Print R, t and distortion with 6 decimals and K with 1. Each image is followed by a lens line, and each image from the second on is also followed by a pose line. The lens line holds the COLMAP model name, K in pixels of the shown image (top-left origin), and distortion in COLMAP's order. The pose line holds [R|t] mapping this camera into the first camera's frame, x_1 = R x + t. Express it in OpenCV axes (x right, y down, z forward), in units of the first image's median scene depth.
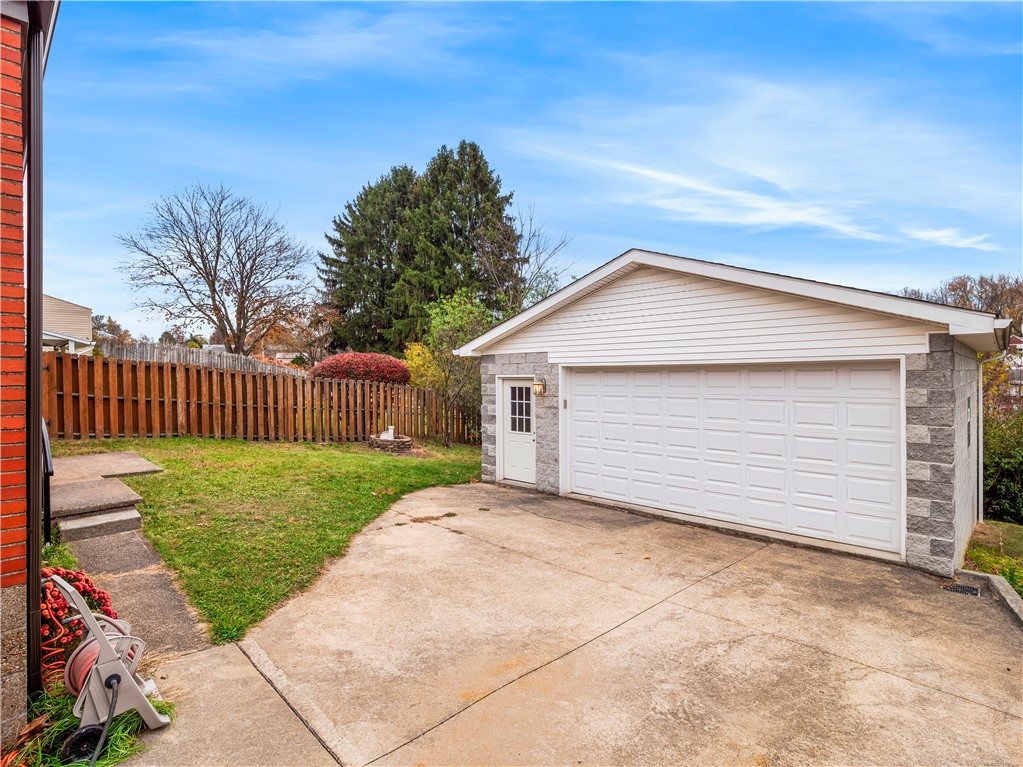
lens RADIAL K [[532.6, 0, 511.5], [0, 532.6, 383.5], [0, 0, 1]] dist [0.000774, 0.000062]
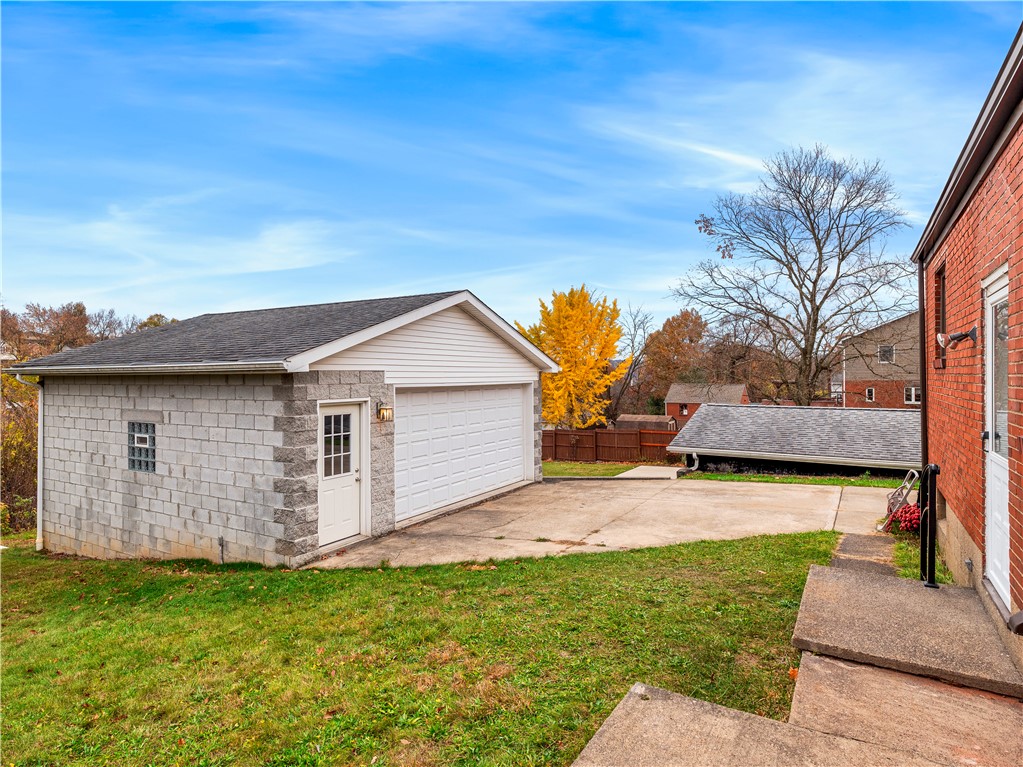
lens RADIAL K [[532.6, 0, 511.5], [0, 532.6, 383.5], [0, 0, 1]] dist [0.000774, 0.000062]
pose [[-0.202084, 0.006369, 0.979347, -0.790344], [0.036460, 0.999335, 0.001024, -0.030497], [-0.978689, 0.035914, -0.202182, 0.930945]]
